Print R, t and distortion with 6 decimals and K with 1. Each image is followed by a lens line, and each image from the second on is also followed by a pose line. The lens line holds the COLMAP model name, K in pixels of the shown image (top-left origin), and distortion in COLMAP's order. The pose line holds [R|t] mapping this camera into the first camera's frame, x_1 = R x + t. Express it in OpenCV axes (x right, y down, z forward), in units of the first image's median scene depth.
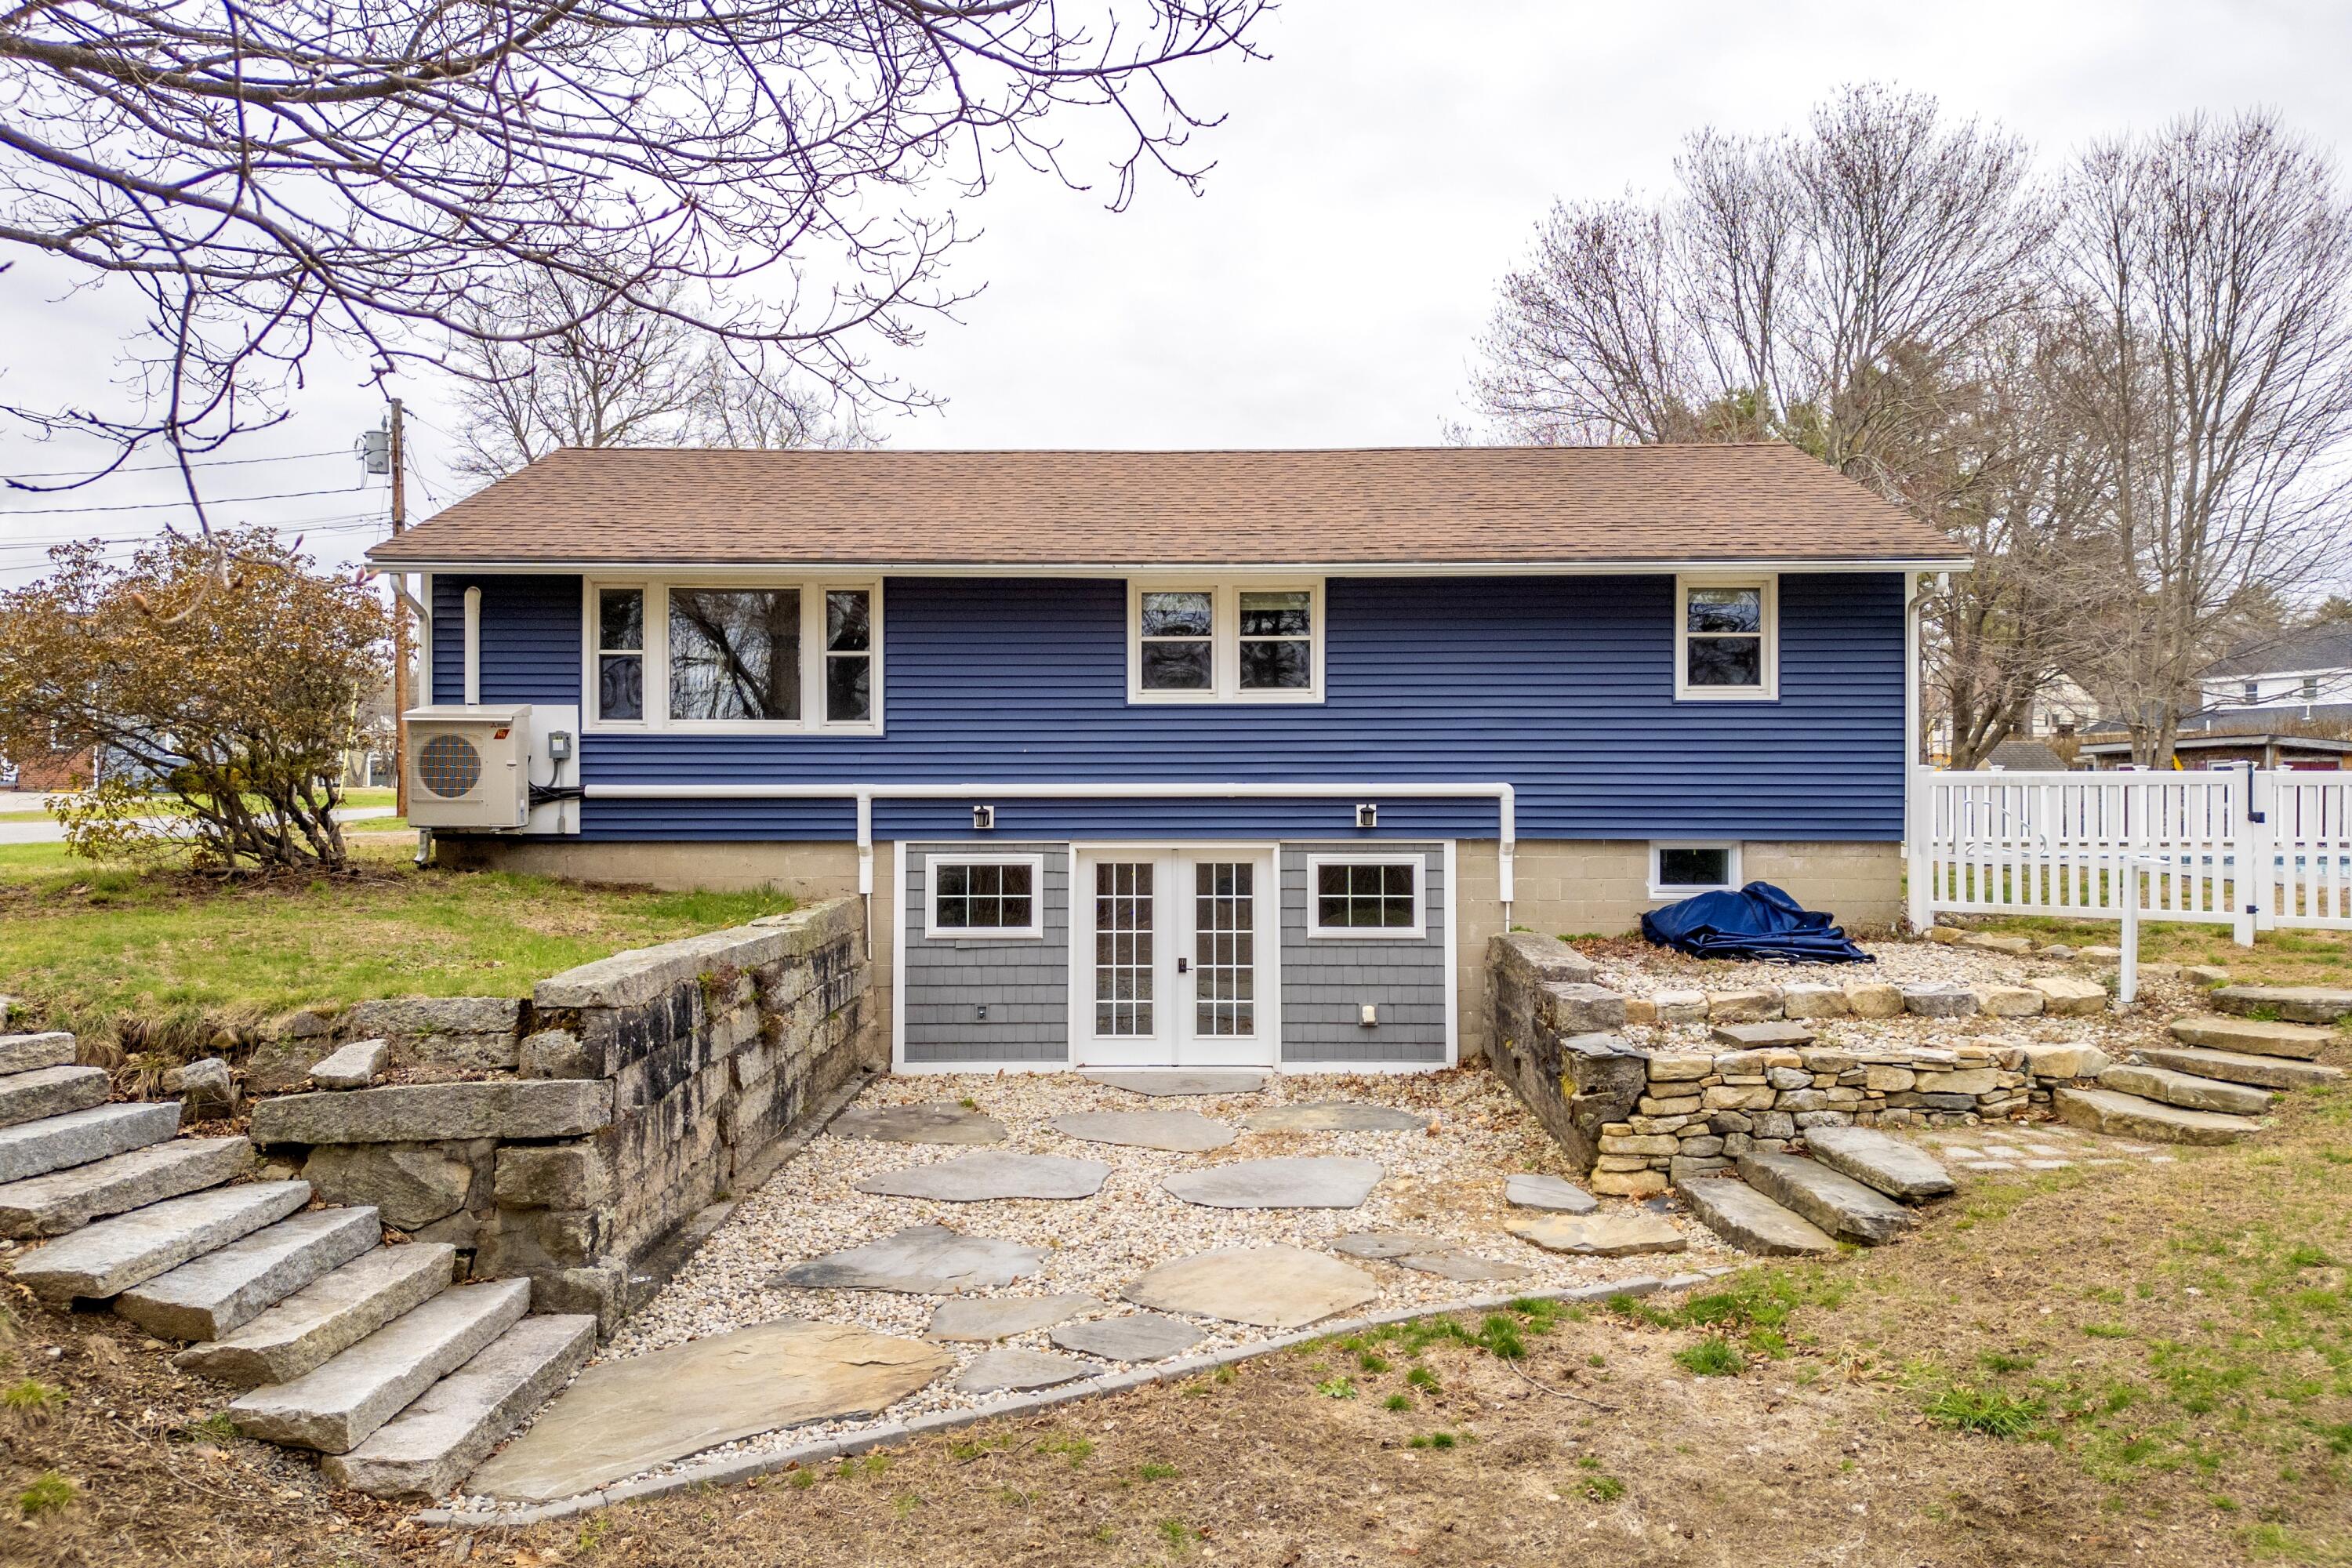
lens RADIAL K [[1638.4, 0, 1176.0], [0, 1638.4, 784.0], [0, 0, 1]] dist [0.052043, -0.002213]
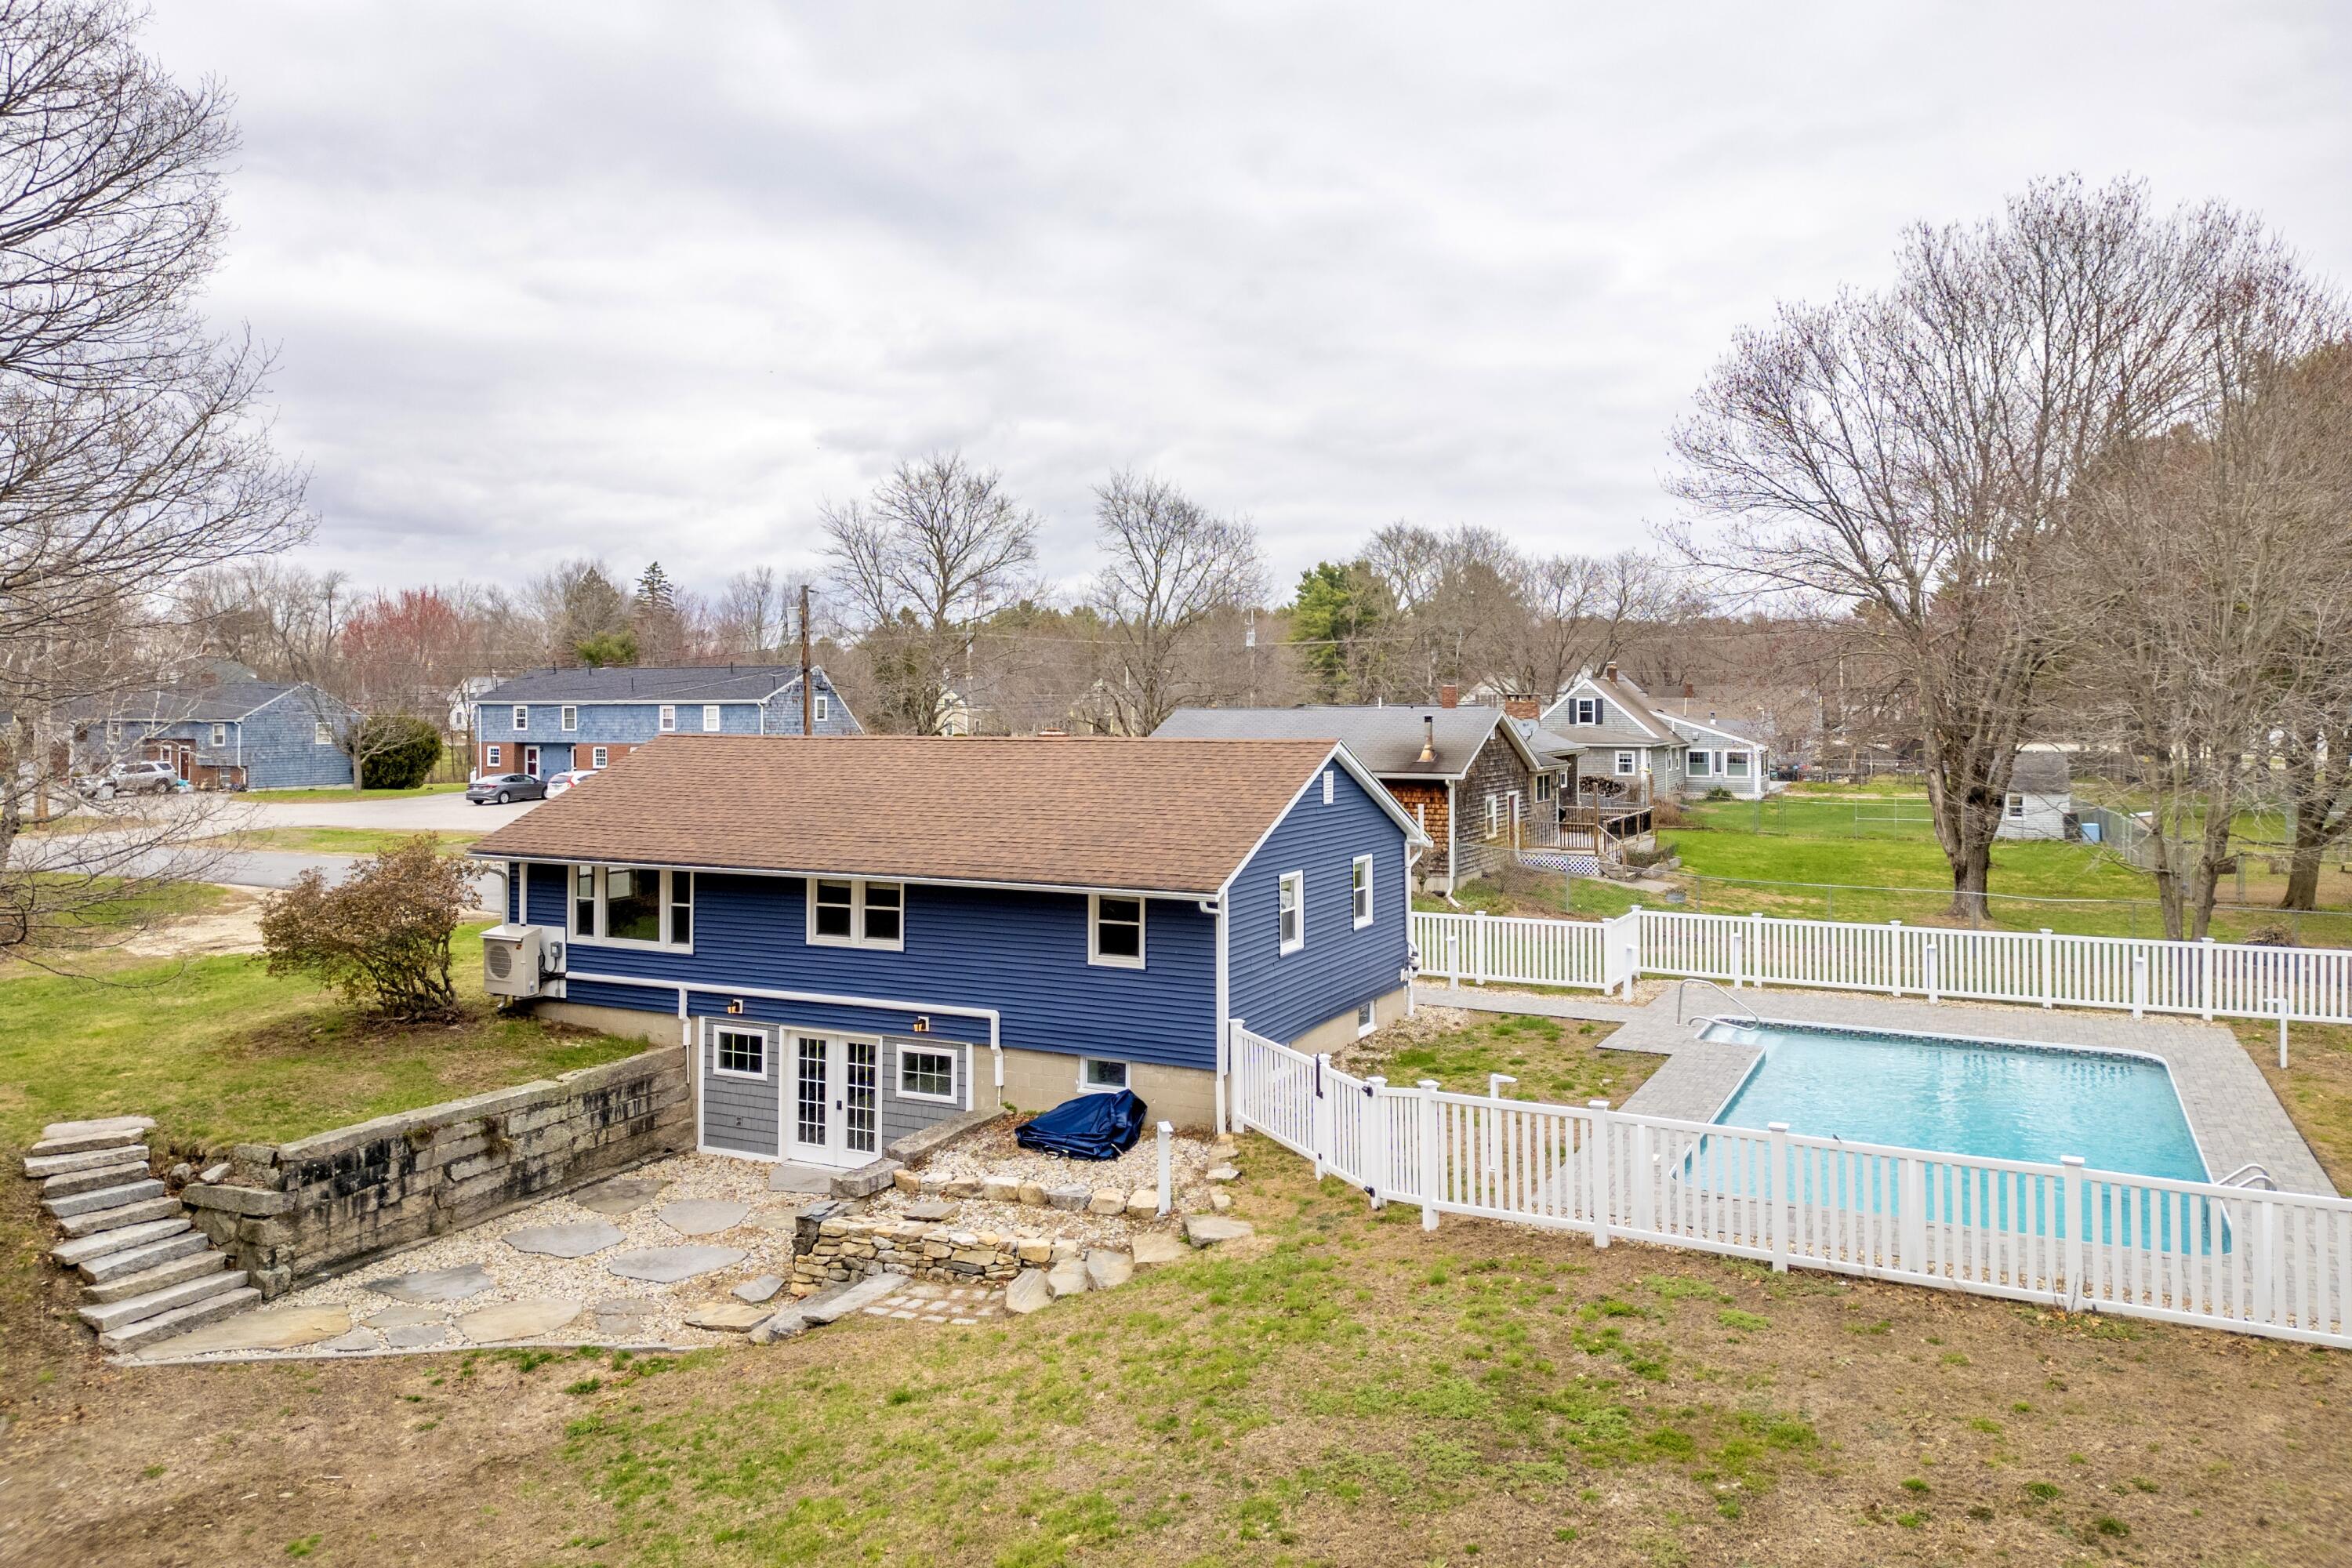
lens RADIAL K [[1639.4, 0, 1168.8], [0, 1639.4, 678.6], [0, 0, 1]] dist [0.092735, -0.091029]
pose [[0.896424, -0.008227, -0.443121, 1.051772], [0.001533, 0.999879, -0.015463, -0.293941], [0.443195, 0.013182, 0.896328, -0.350360]]
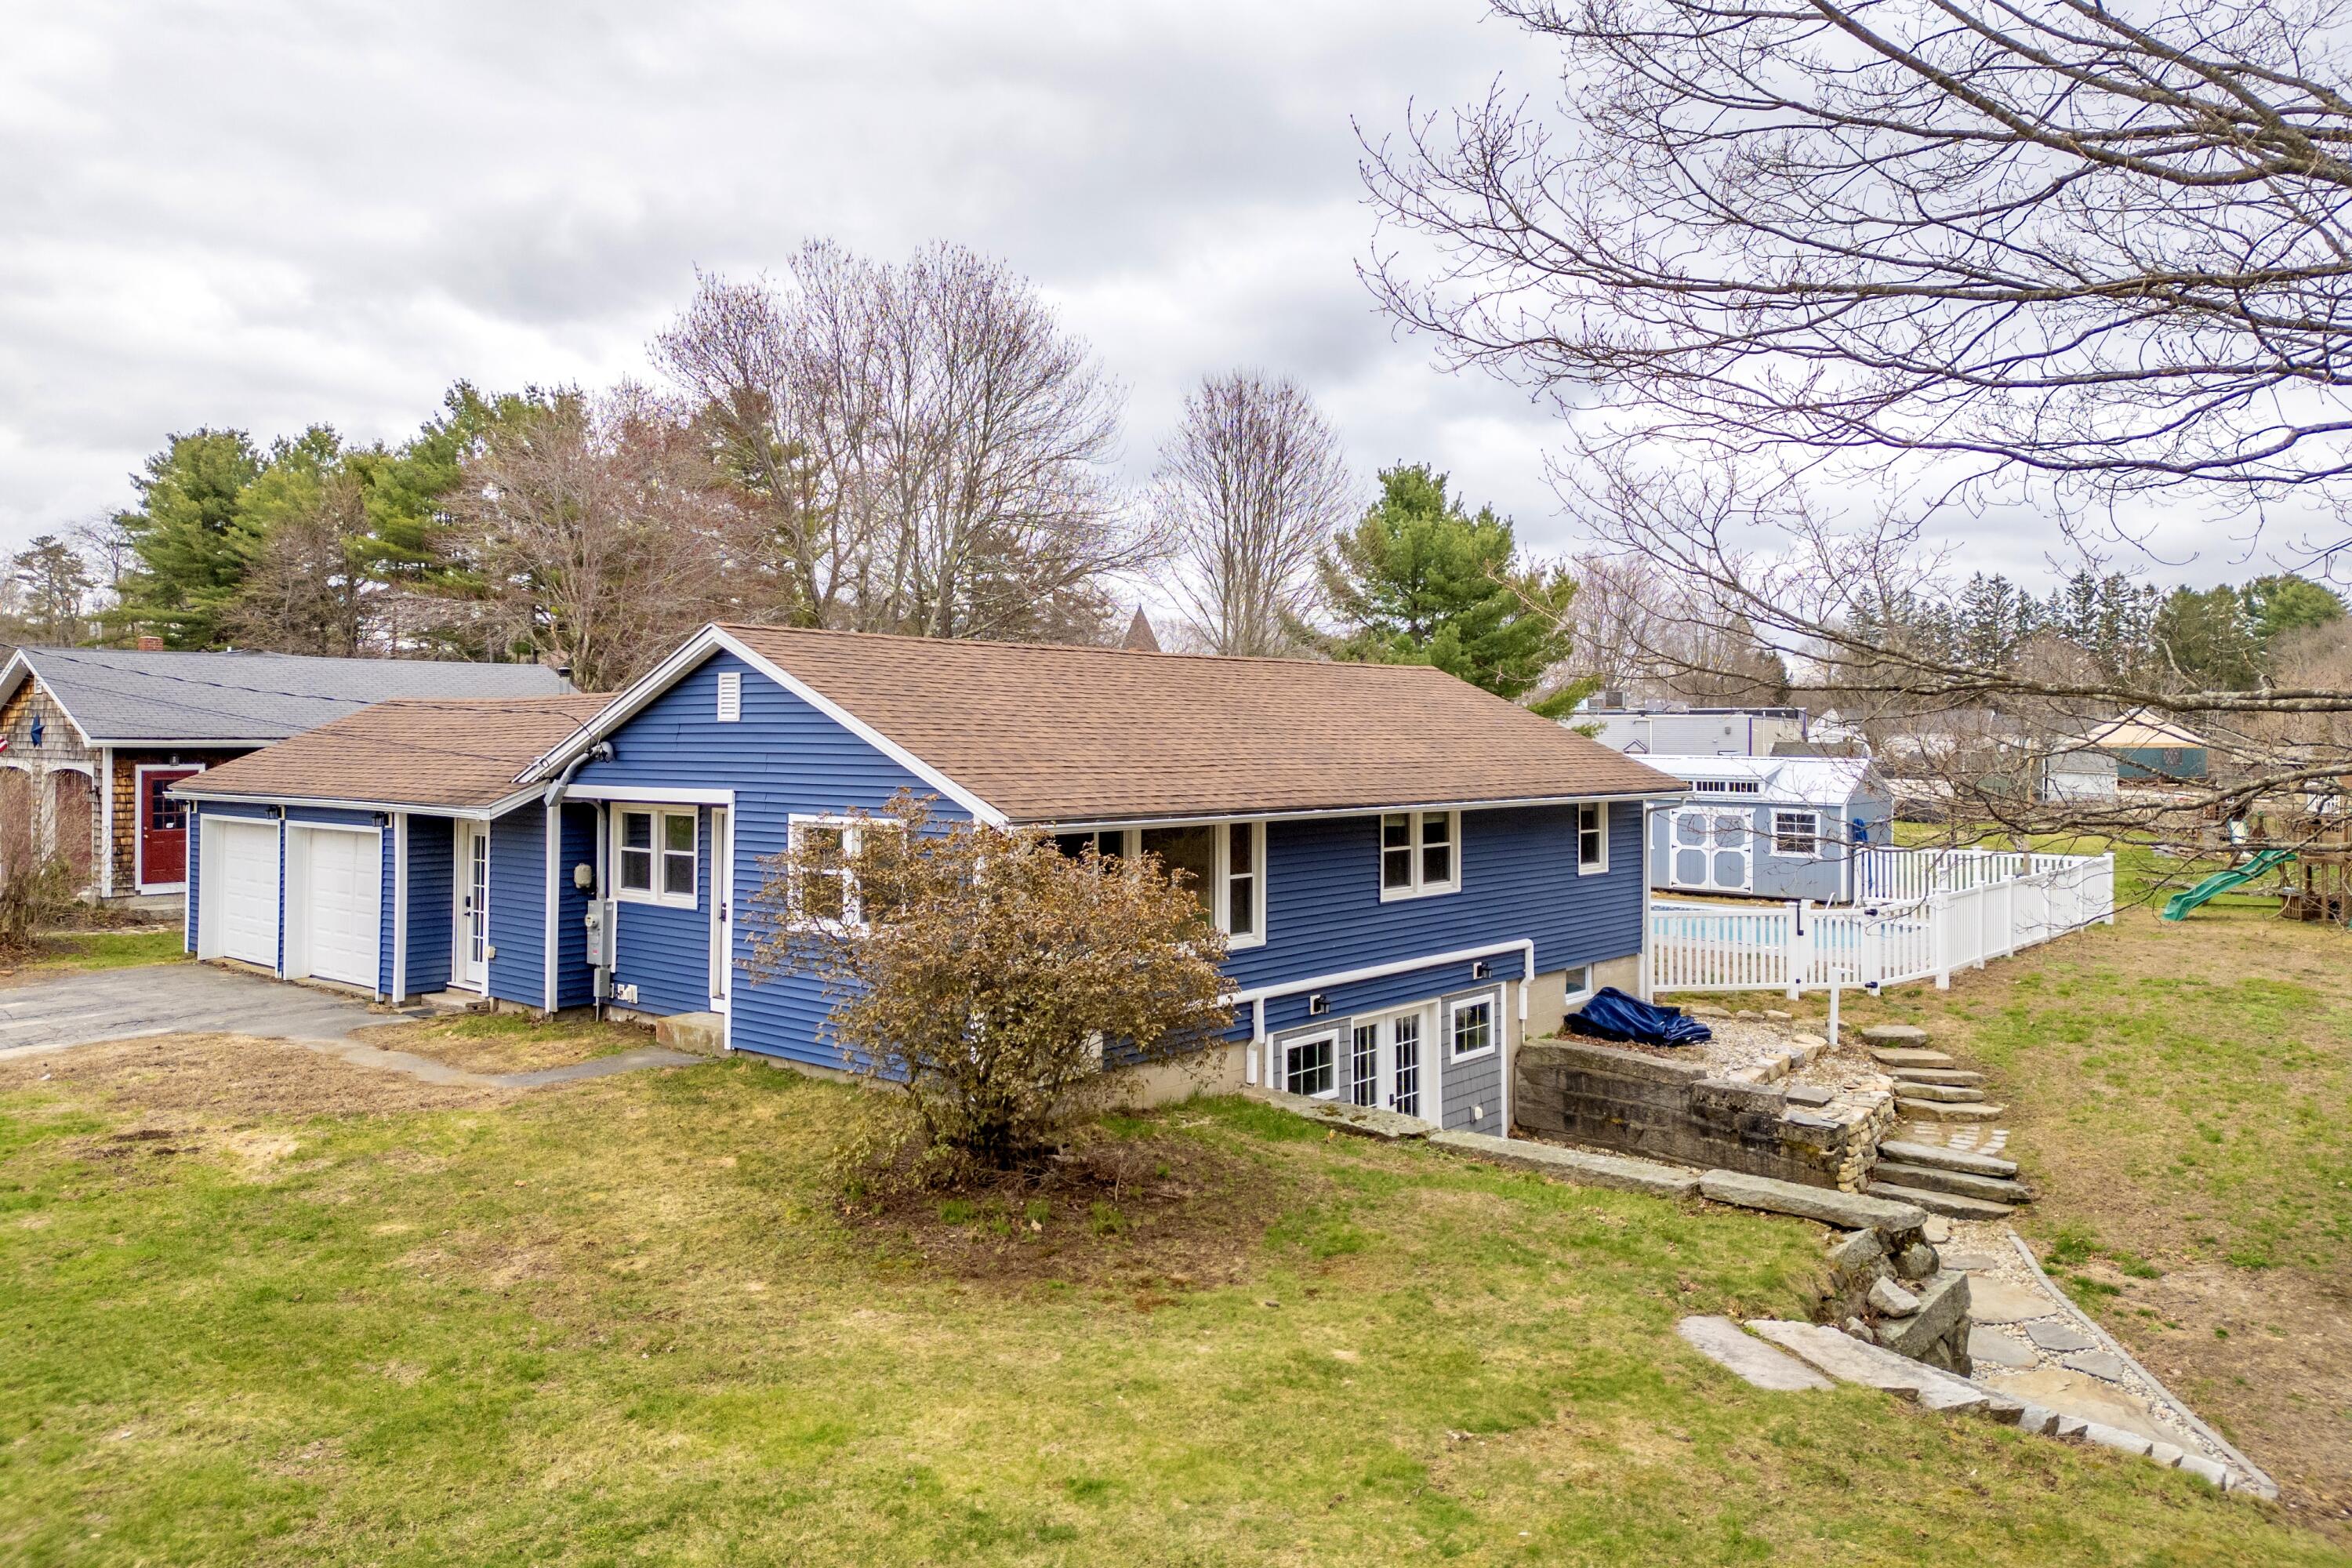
lens RADIAL K [[1640.0, 0, 1174.9], [0, 1640.0, 707.0], [0, 0, 1]] dist [0.089905, -0.090770]
pose [[0.640398, 0.015639, 0.767884, -1.130298], [-0.004766, 0.999854, -0.016389, -0.180859], [-0.768028, 0.006836, 0.640379, 0.295680]]
